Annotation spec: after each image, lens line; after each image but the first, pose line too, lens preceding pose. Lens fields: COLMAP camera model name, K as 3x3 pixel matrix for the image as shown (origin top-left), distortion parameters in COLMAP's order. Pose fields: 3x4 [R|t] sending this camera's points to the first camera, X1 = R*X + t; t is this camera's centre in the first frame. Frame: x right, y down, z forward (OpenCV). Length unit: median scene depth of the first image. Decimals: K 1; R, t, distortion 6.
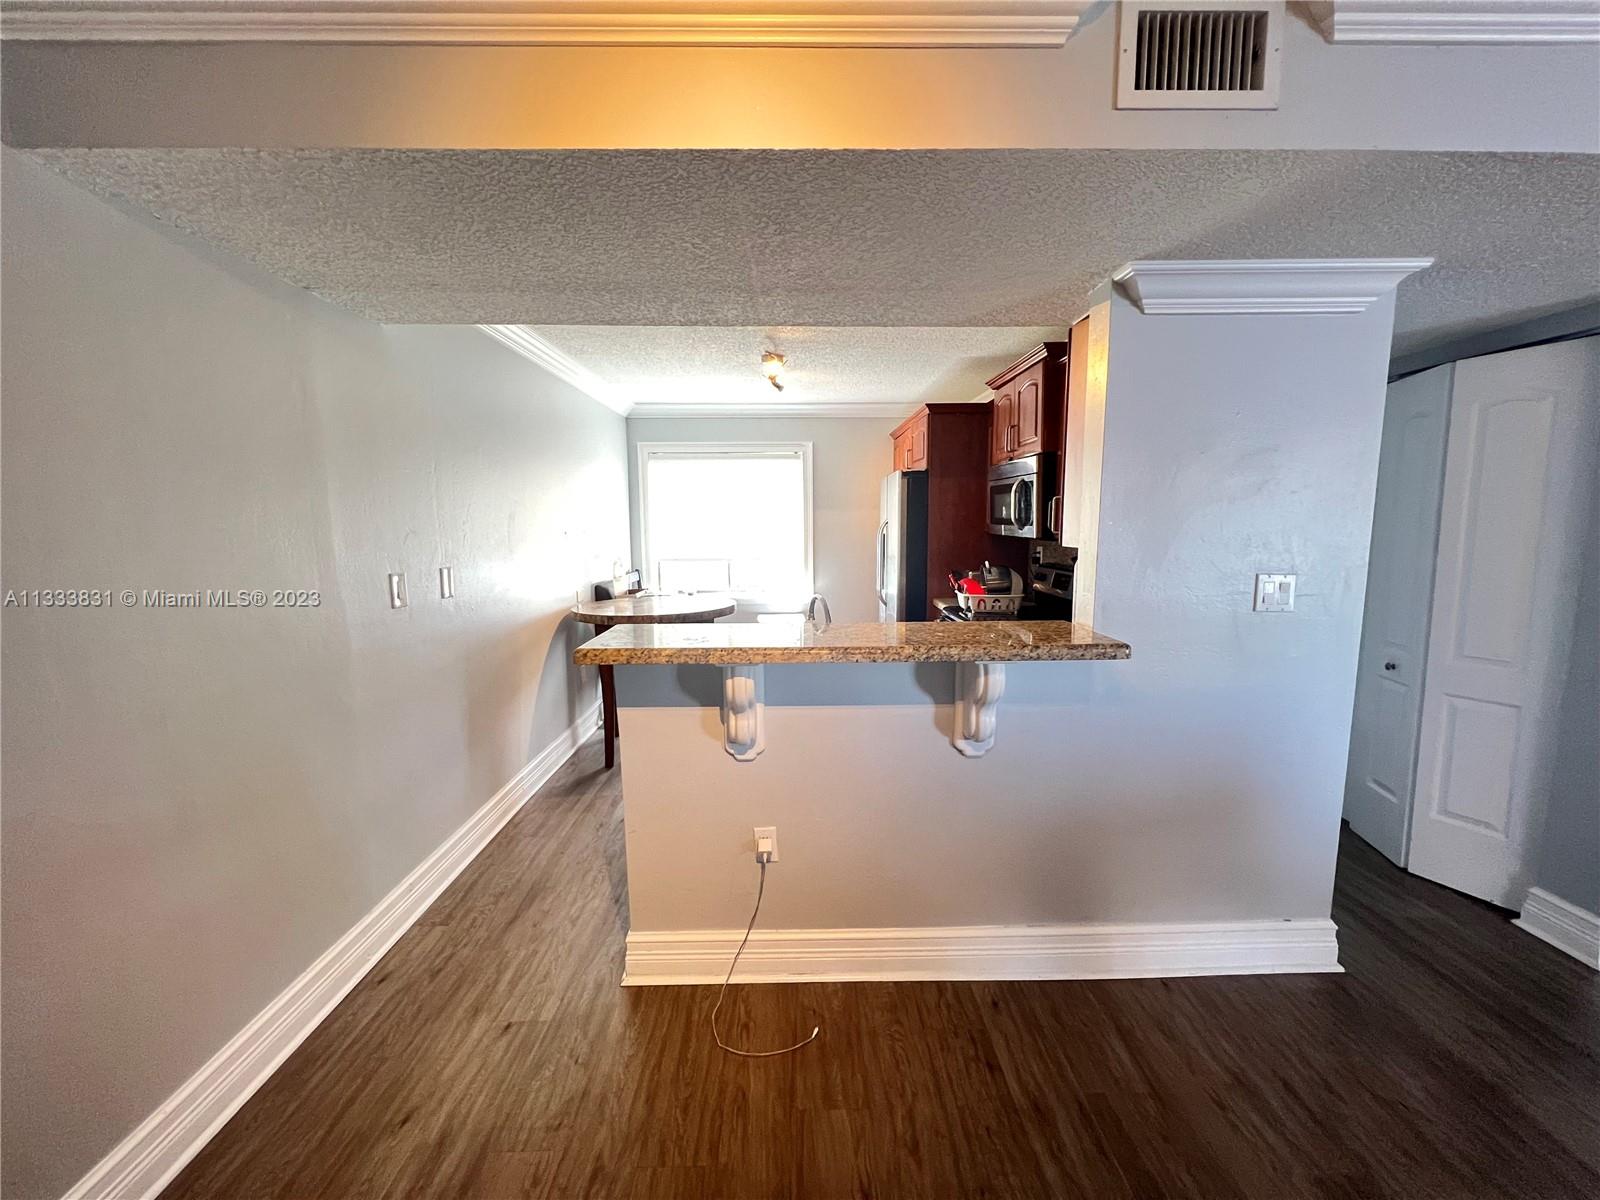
lens RADIAL K [[645.3, 0, 800.0], [0, 645.3, 600.0], [0, 0, 1]] dist [-0.000574, 0.000049]
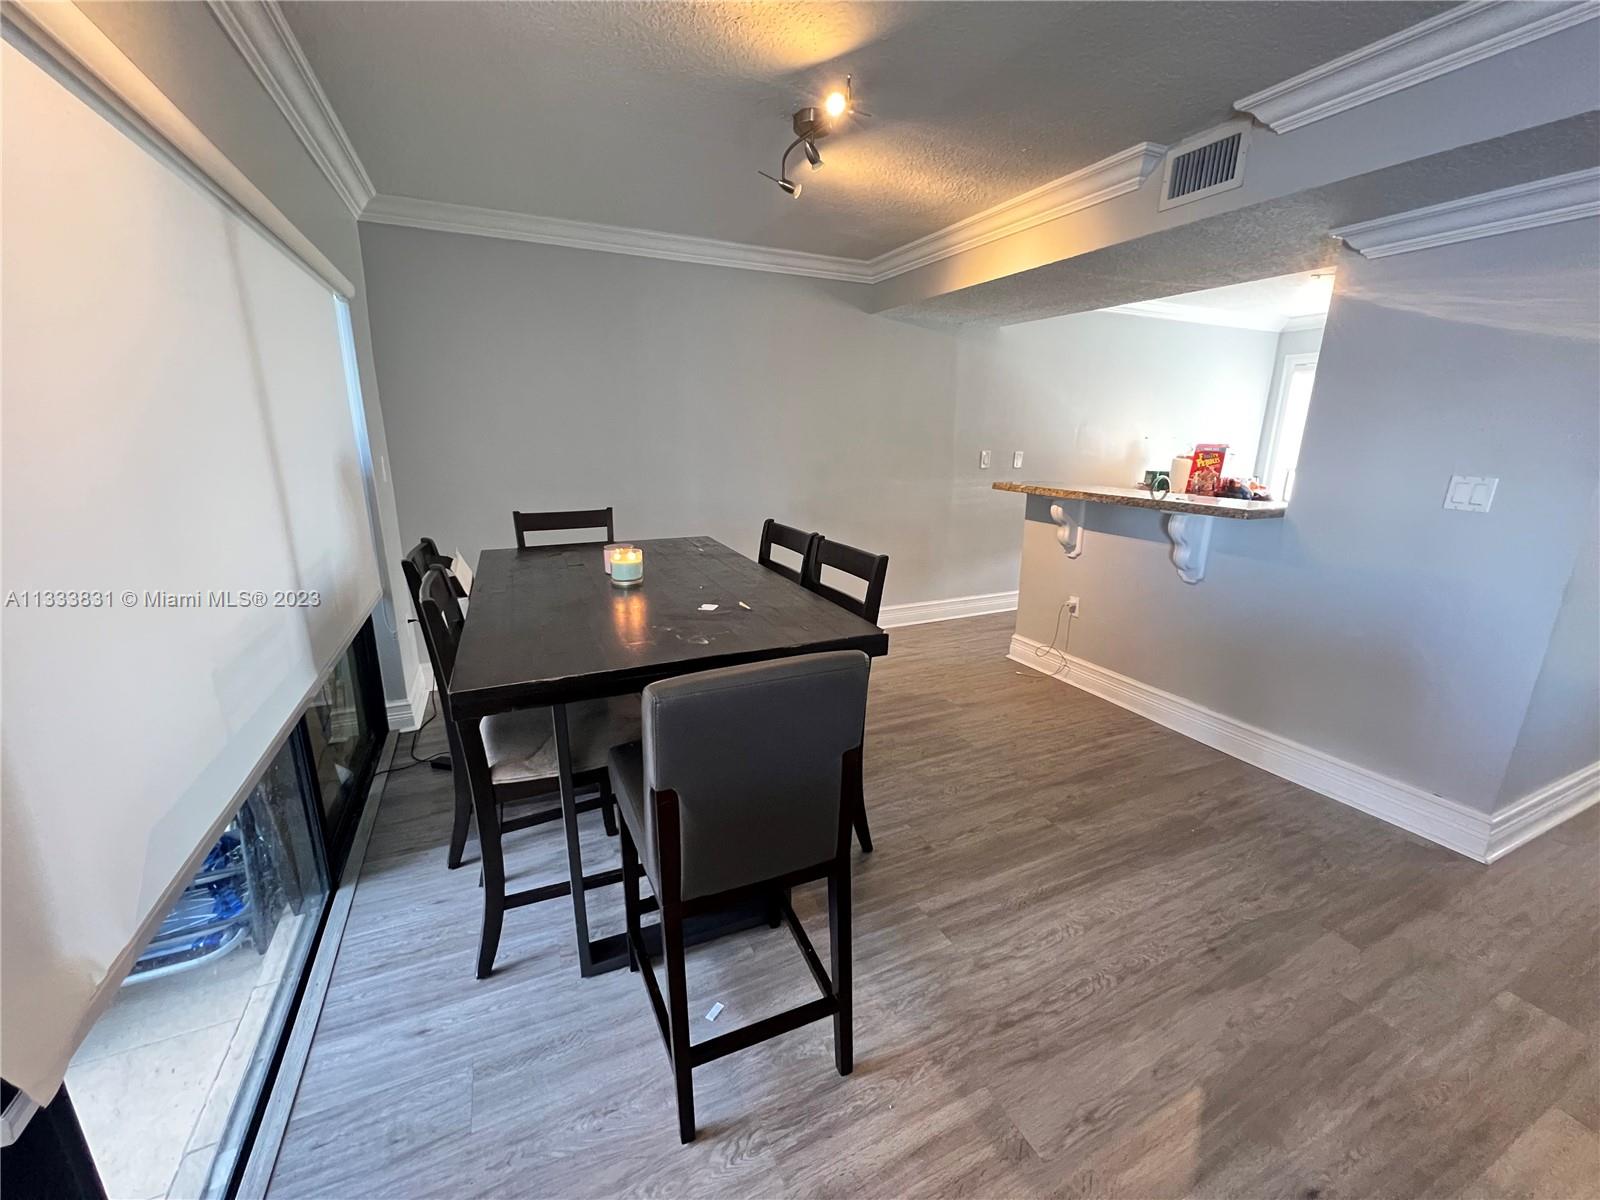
lens RADIAL K [[645.3, 0, 800.0], [0, 645.3, 600.0], [0, 0, 1]] dist [-0.000574, 0.000049]
pose [[0.418556, 0.242789, -0.875137, 1.235986], [-0.125972, 0.969810, 0.208805, 0.077333], [0.899412, 0.022846, 0.436505, -0.507798]]
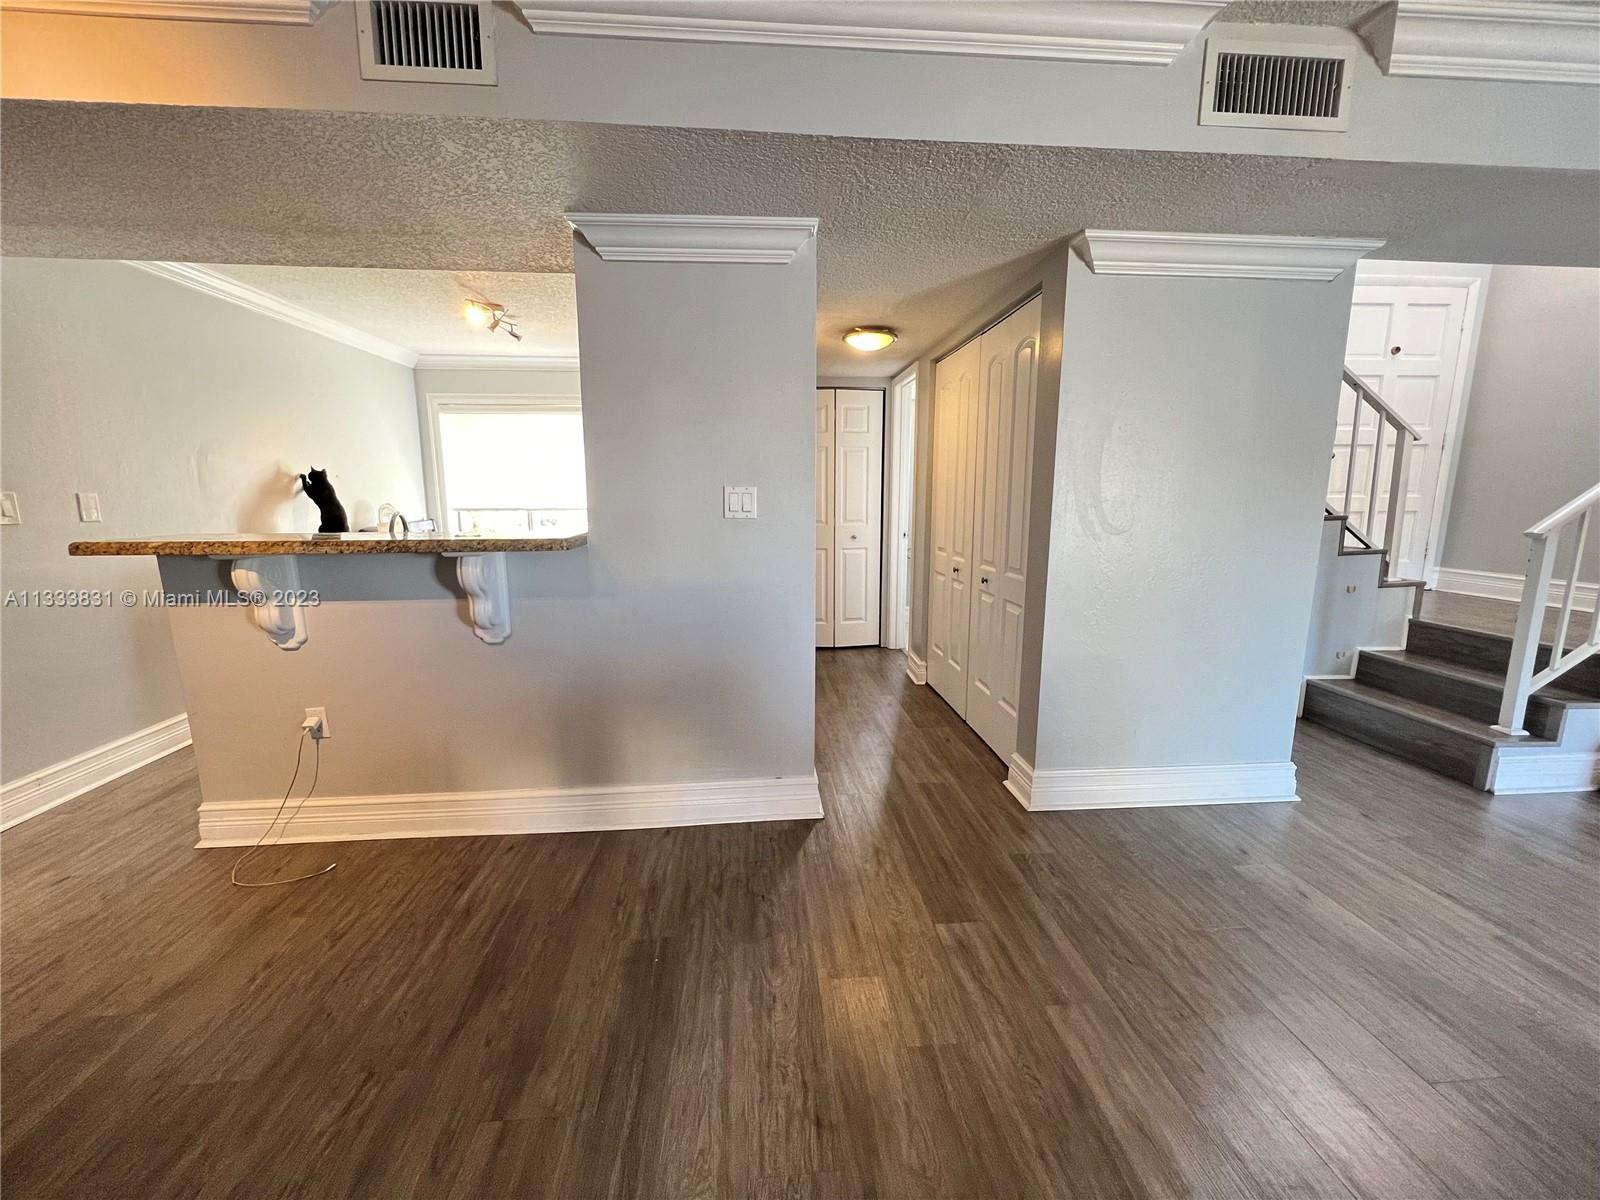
lens RADIAL K [[645.3, 0, 800.0], [0, 645.3, 600.0], [0, 0, 1]] dist [-0.000574, 0.000049]
pose [[0.997702, -0.007299, 0.067359, 0.743208], [0.004349, 0.999029, 0.043849, 0.113906], [-0.067614, -0.043455, 0.996765, -0.203663]]
